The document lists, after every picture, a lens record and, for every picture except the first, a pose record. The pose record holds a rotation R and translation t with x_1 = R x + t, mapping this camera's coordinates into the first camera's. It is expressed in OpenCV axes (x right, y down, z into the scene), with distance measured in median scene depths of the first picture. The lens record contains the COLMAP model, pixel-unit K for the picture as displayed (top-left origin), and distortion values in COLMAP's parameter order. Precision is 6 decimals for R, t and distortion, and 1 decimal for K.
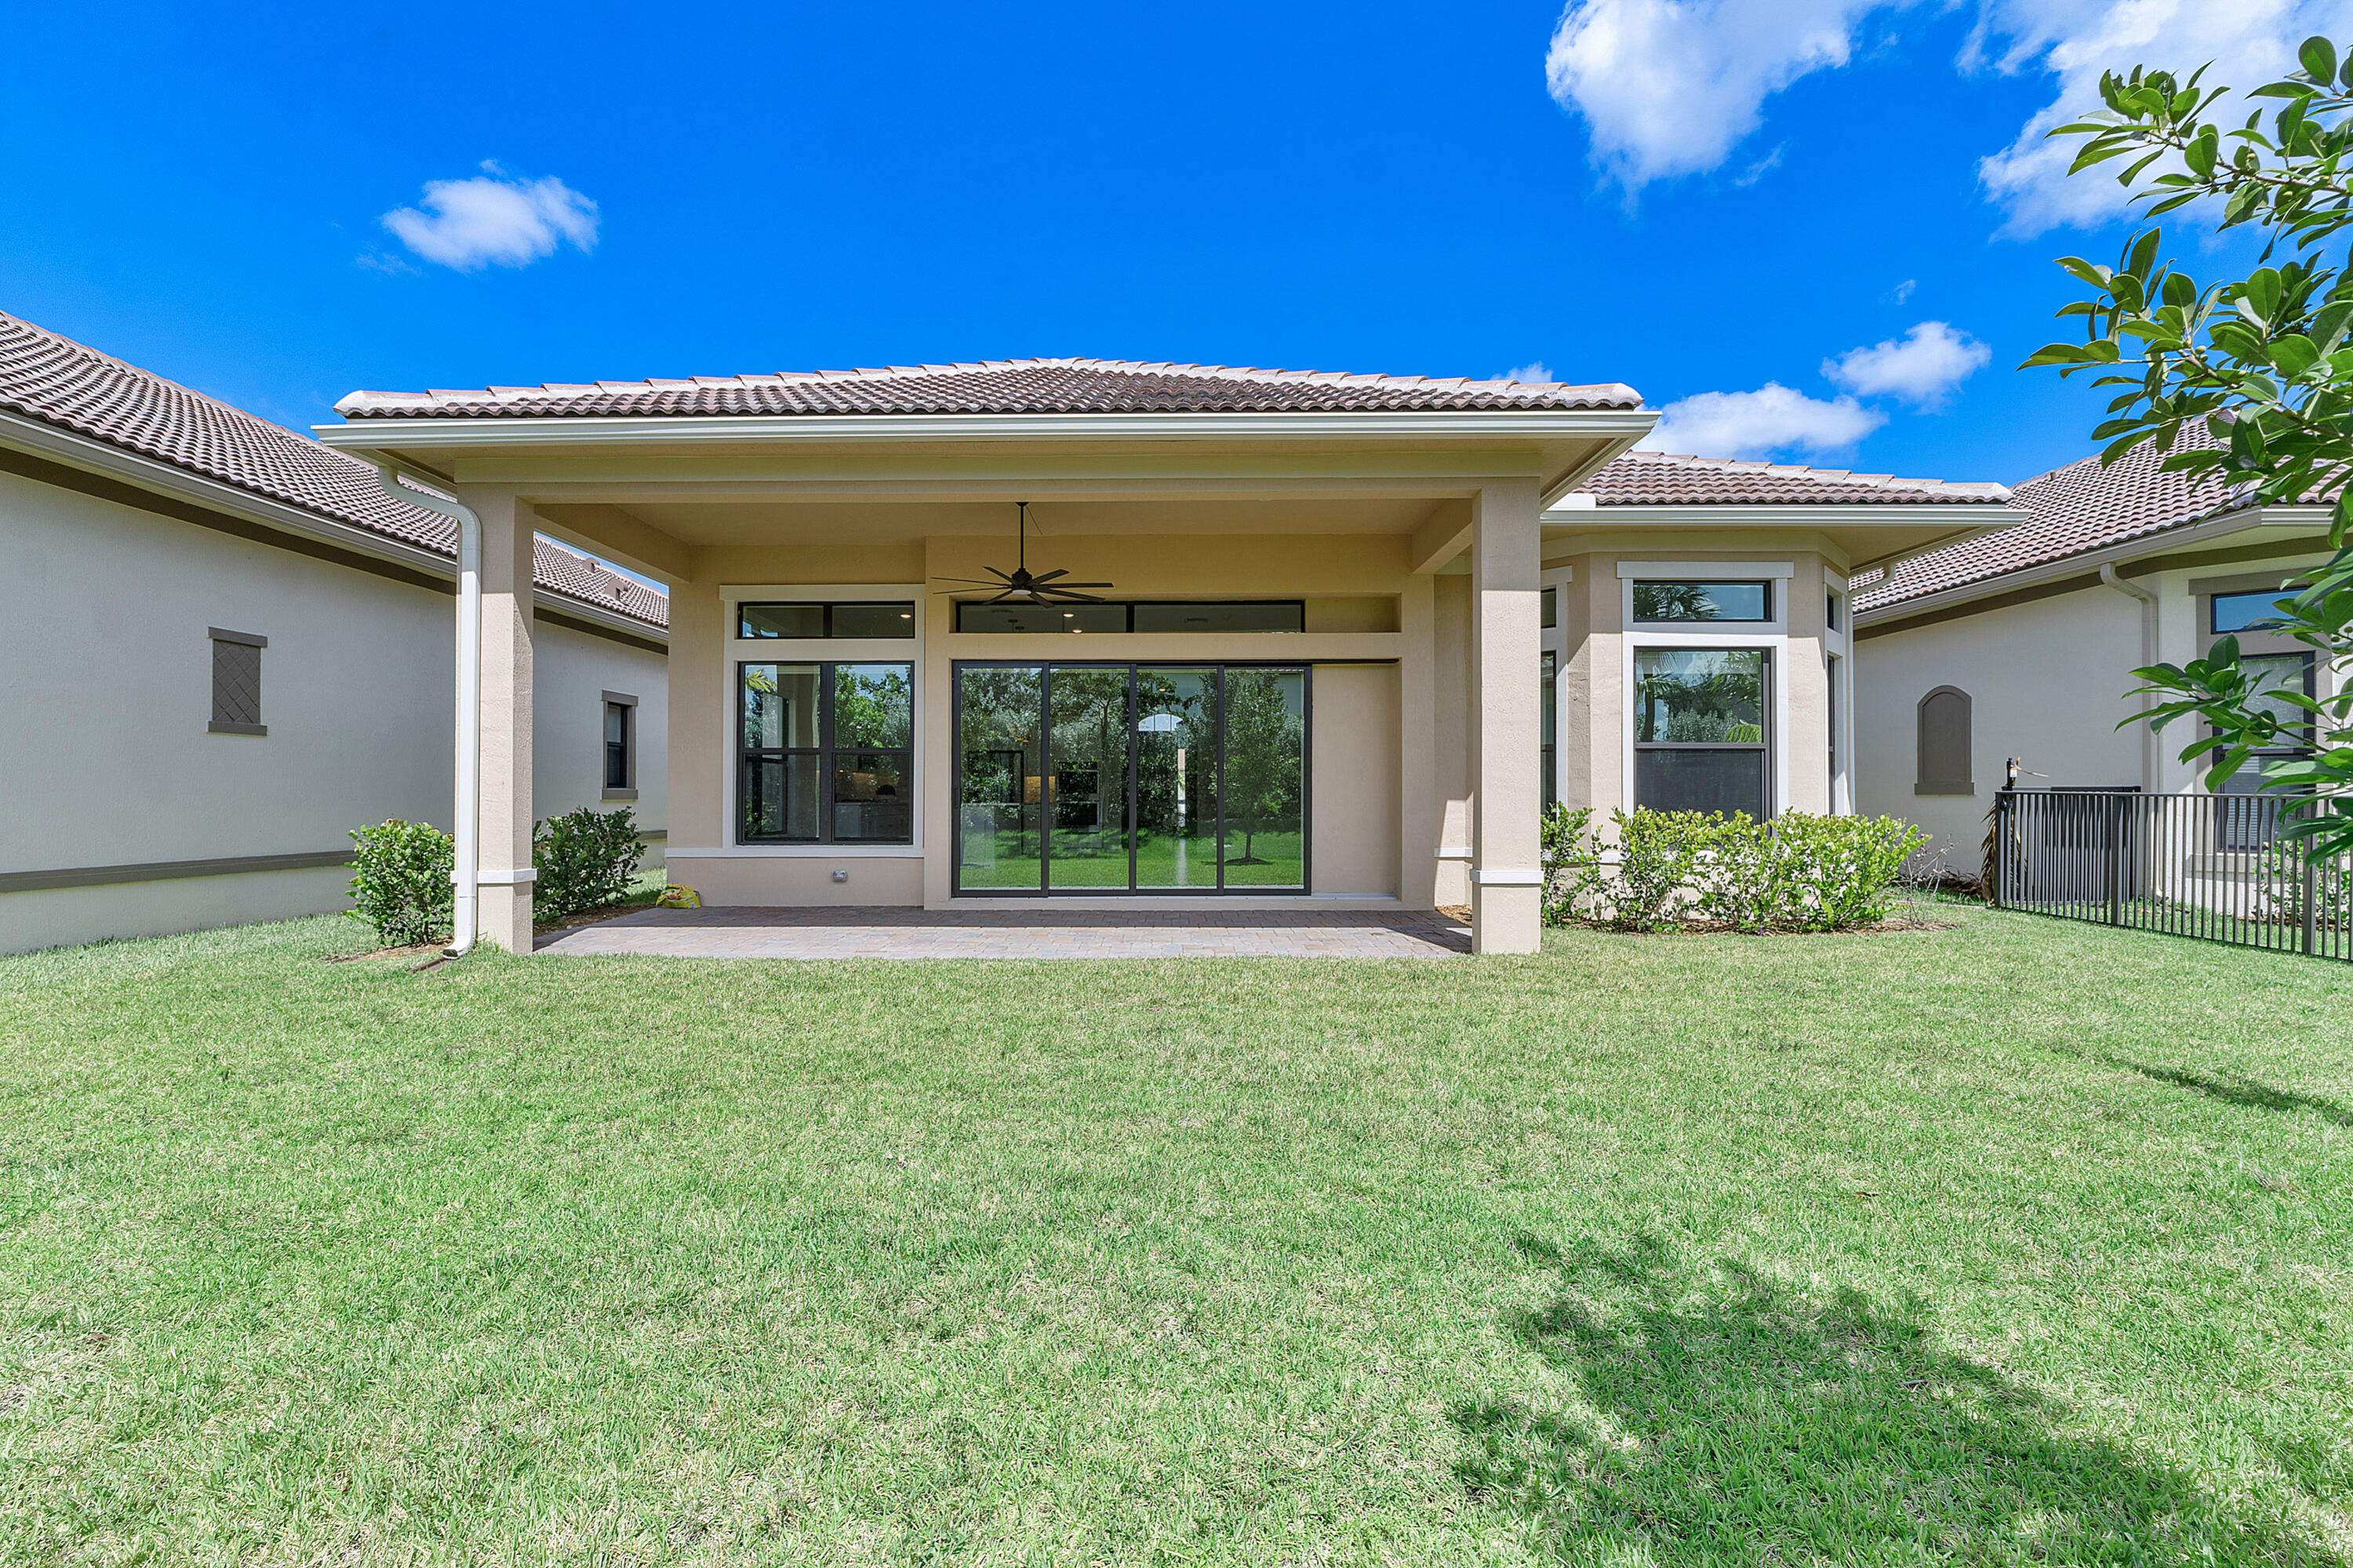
lens RADIAL K [[994.1, 0, 1157.1], [0, 994.1, 795.3], [0, 0, 1]] dist [-0.008571, 0.000862]
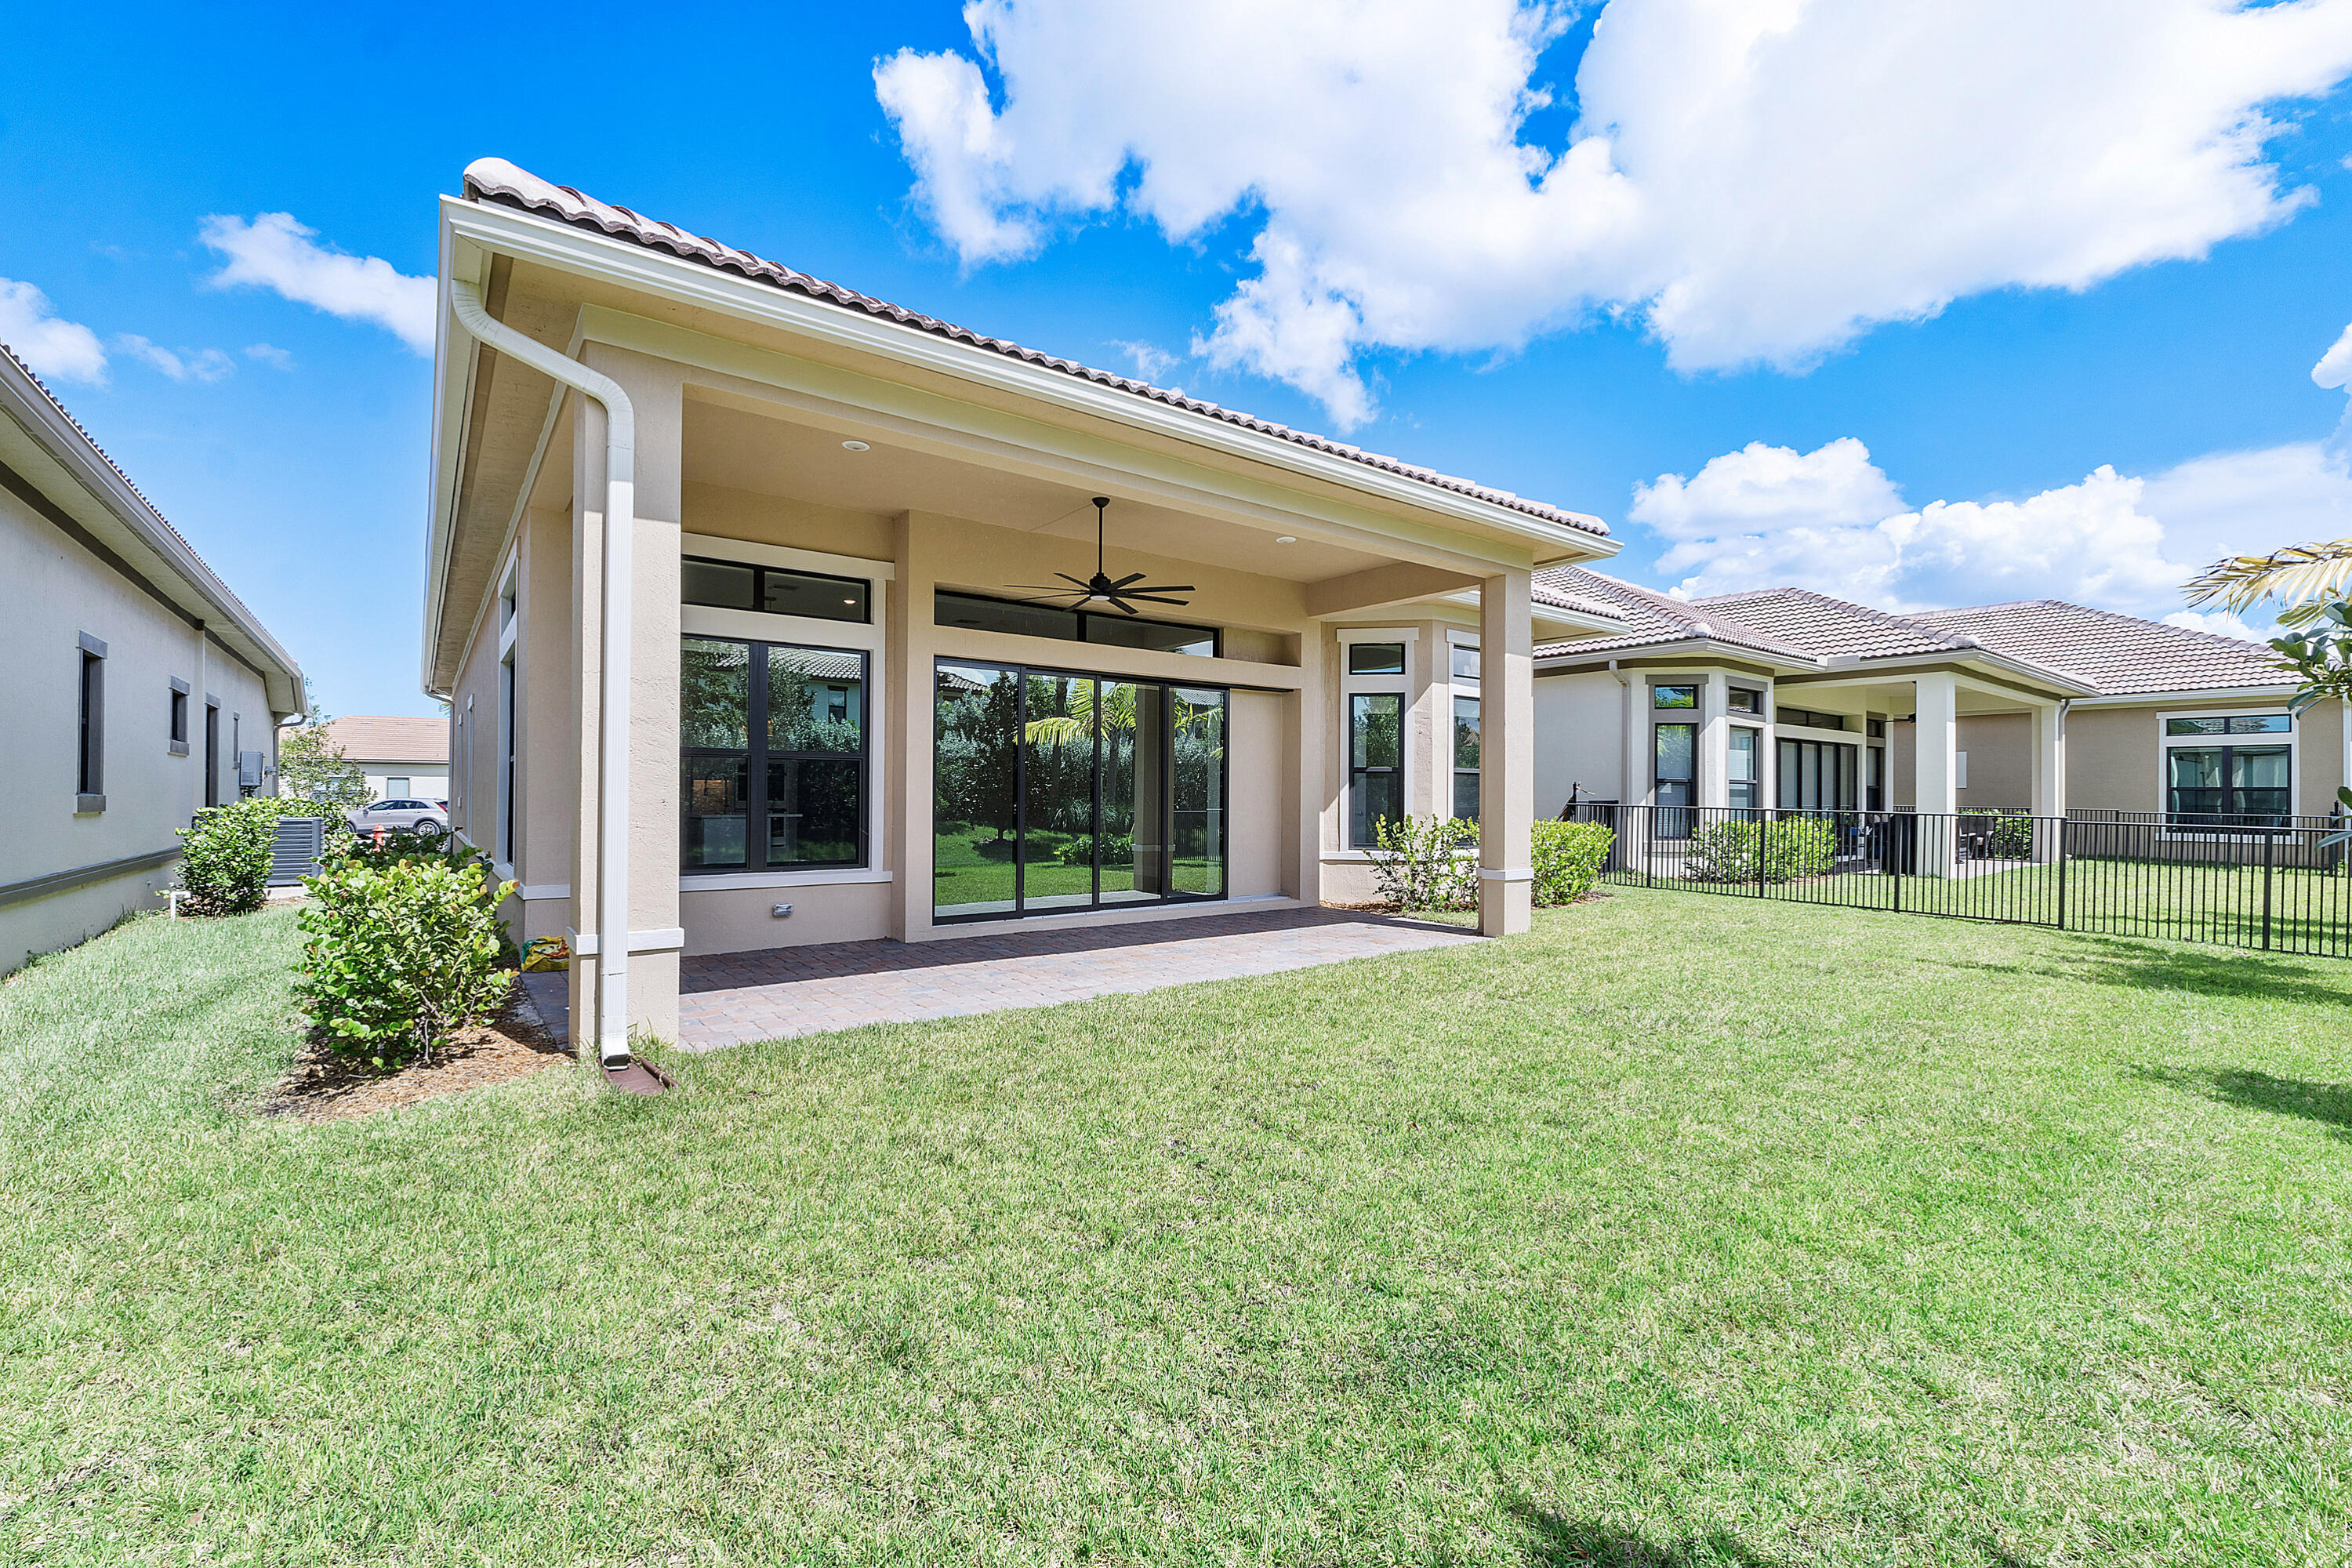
lens RADIAL K [[993.7, 0, 1159.5], [0, 993.7, 790.4], [0, 0, 1]] dist [-0.008571, 0.000862]
pose [[0.789909, 0.005187, 0.613203, -0.579254], [-0.008660, 0.999959, 0.002696, -0.022821], [-0.613164, -0.007440, 0.789921, 0.192344]]
